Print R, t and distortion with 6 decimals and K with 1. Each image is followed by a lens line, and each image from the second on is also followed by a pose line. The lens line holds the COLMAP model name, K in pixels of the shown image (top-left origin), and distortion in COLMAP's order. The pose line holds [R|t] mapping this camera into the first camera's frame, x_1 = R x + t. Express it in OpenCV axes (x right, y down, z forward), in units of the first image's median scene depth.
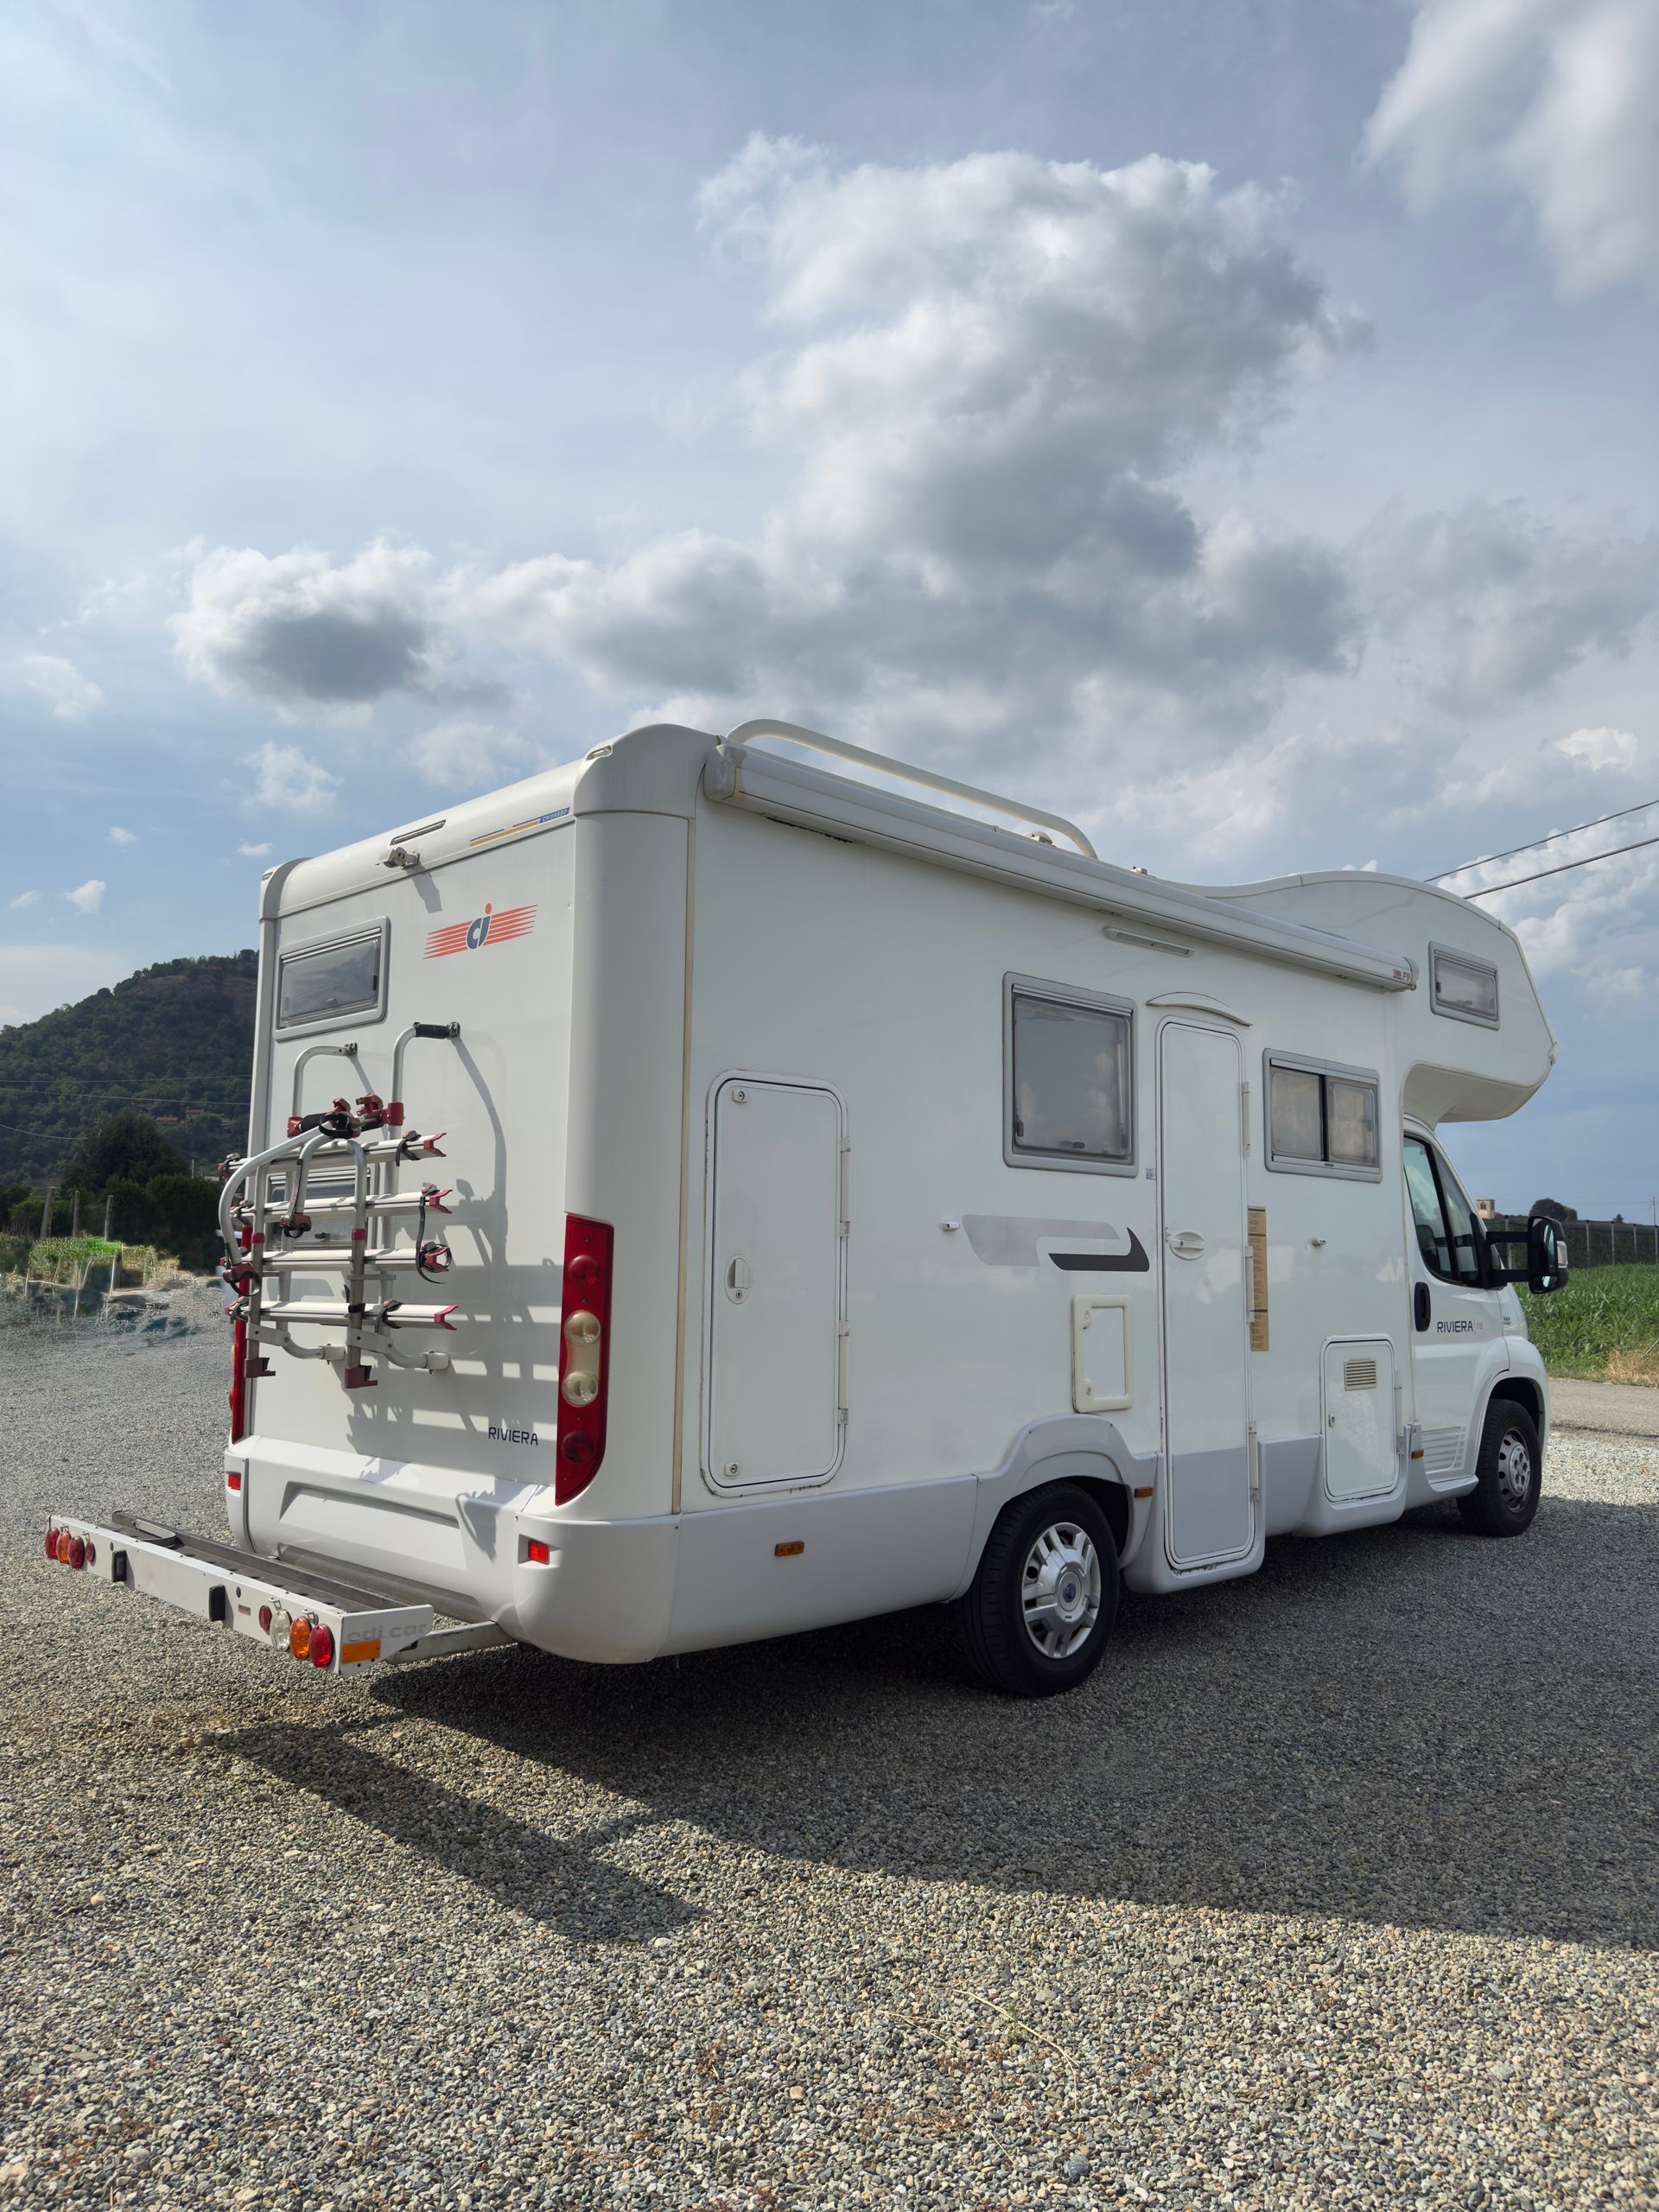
lens RADIAL K [[1564.2, 0, 790.2], [0, 1564.2, 1084.3], [0, 0, 1]] dist [0.043731, -0.055512]
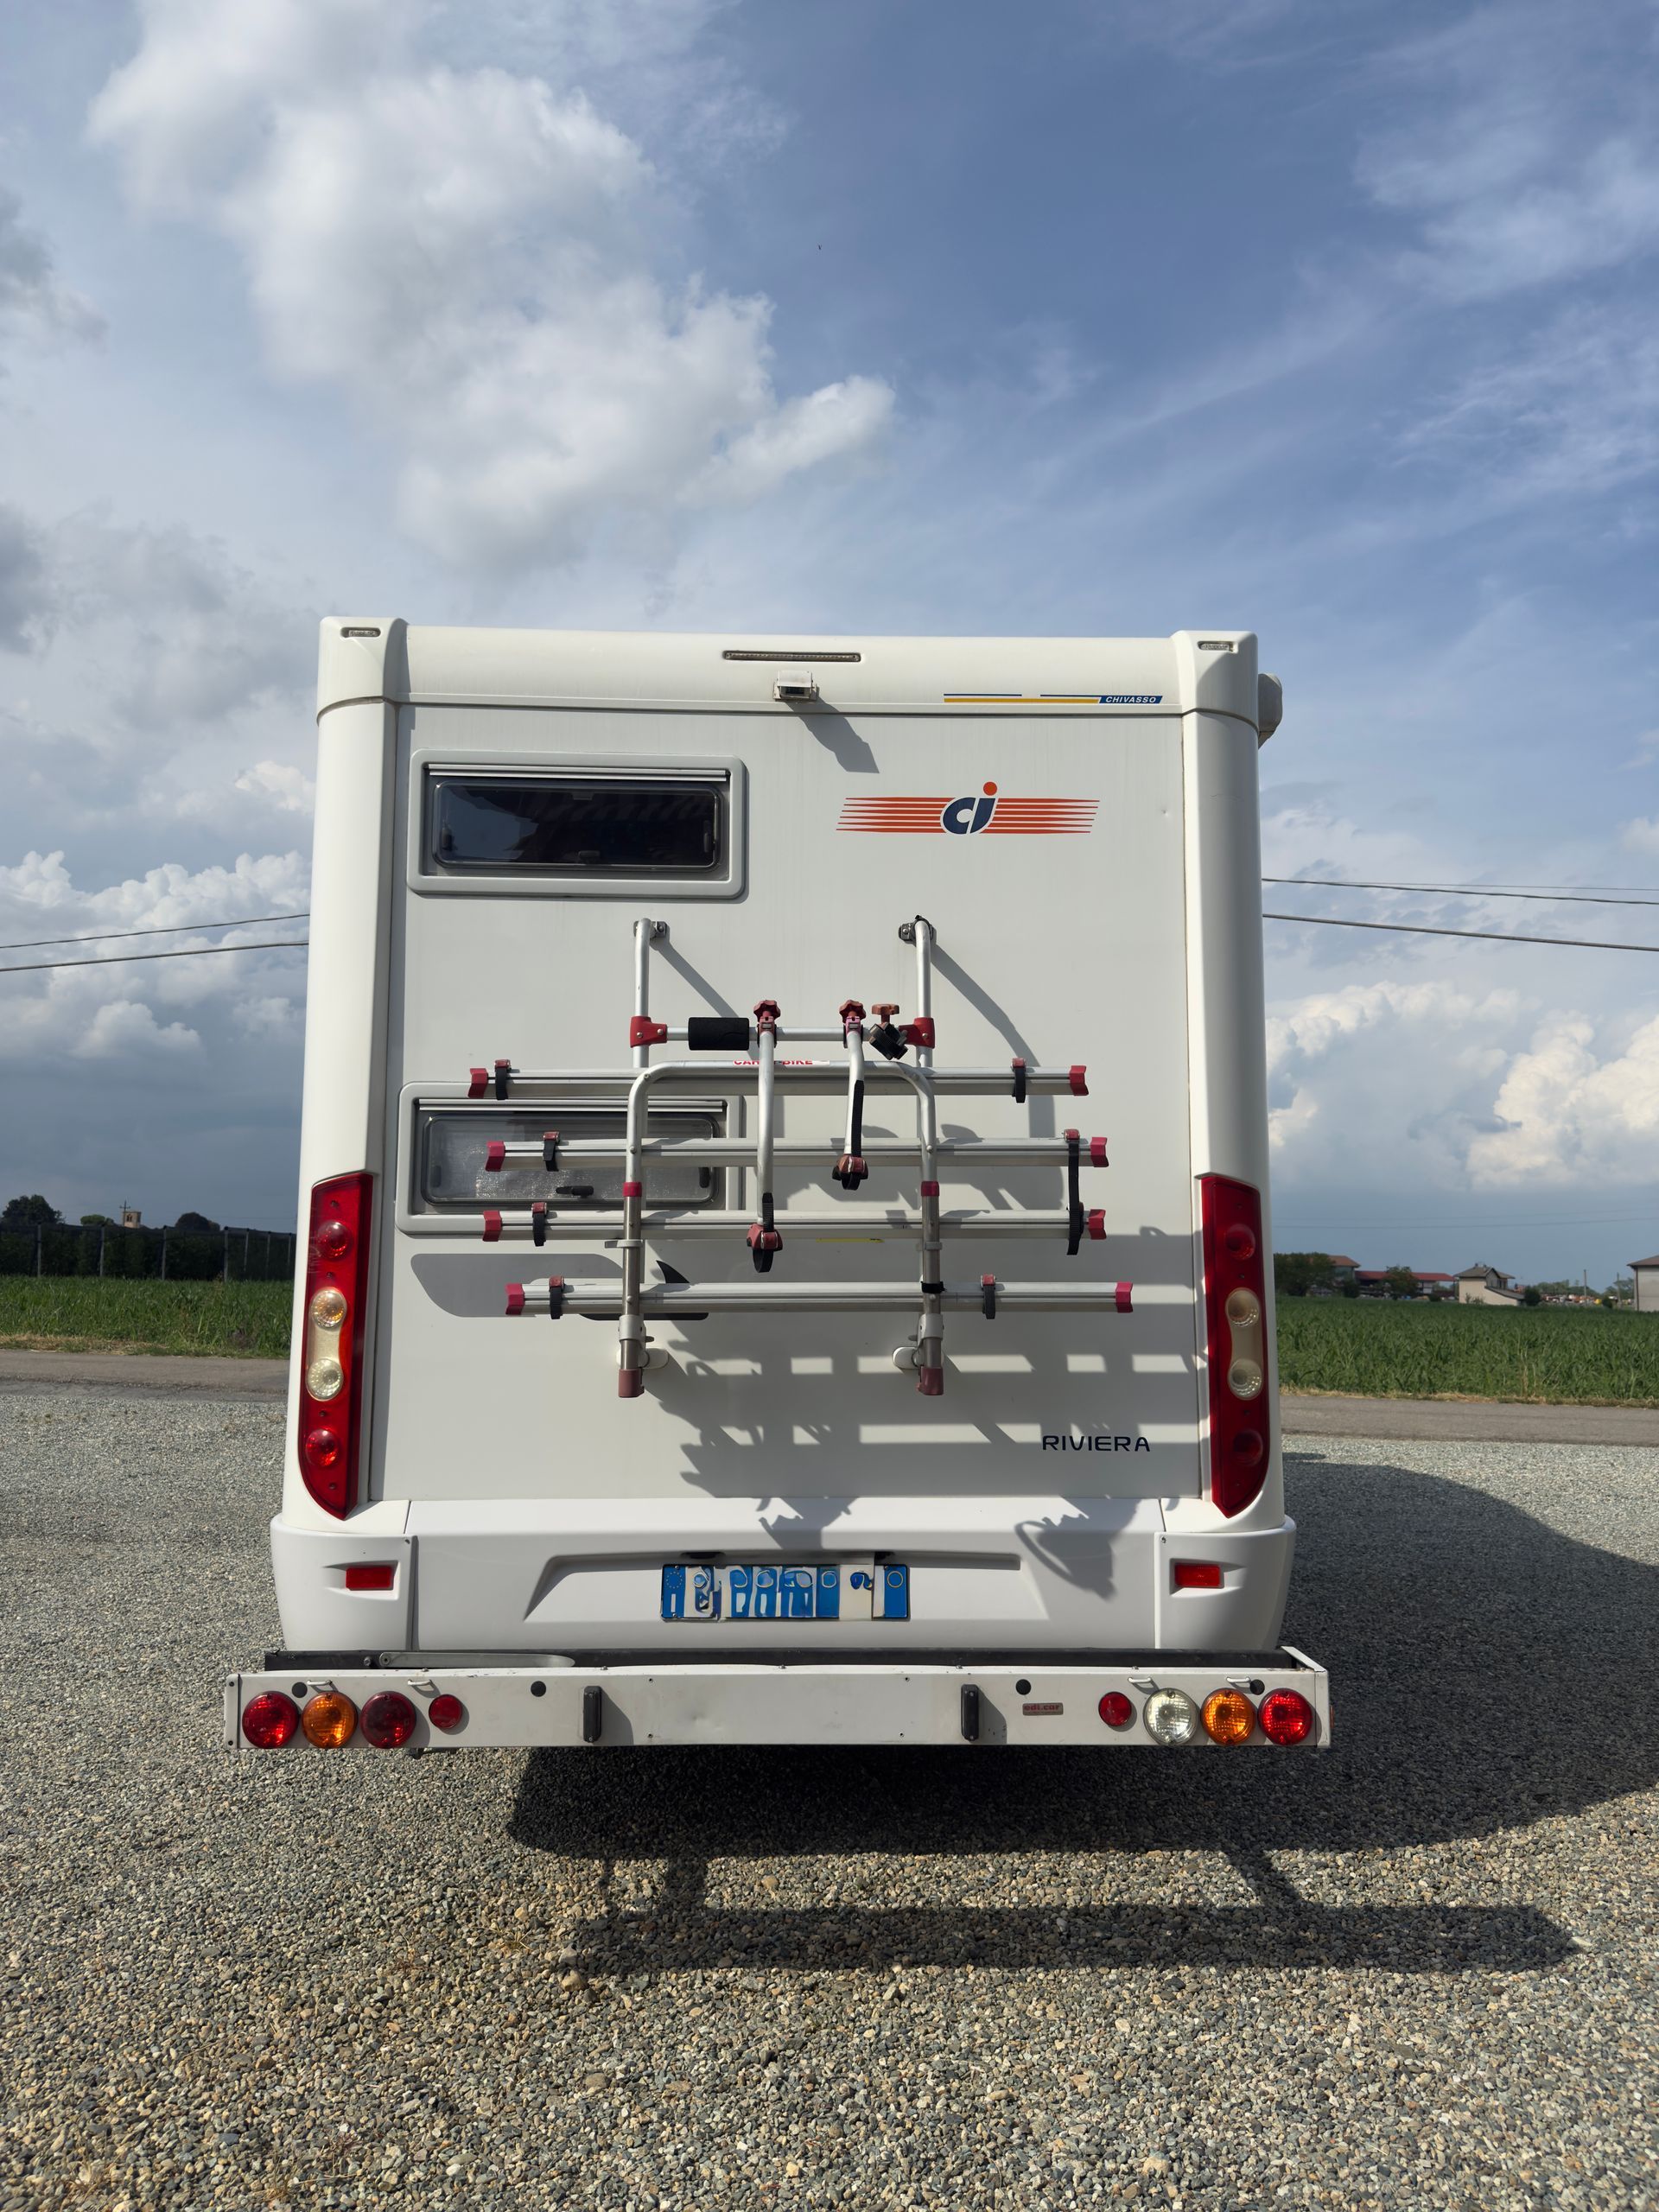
lens RADIAL K [[1564.2, 0, 814.6], [0, 1564.2, 1092.5], [0, 0, 1]] dist [0.043731, -0.055512]
pose [[0.673823, 0.086532, 0.733809, -0.872586], [-0.084497, 0.995628, -0.039815, 0.085877], [-0.734046, -0.035176, 0.678188, 0.550764]]
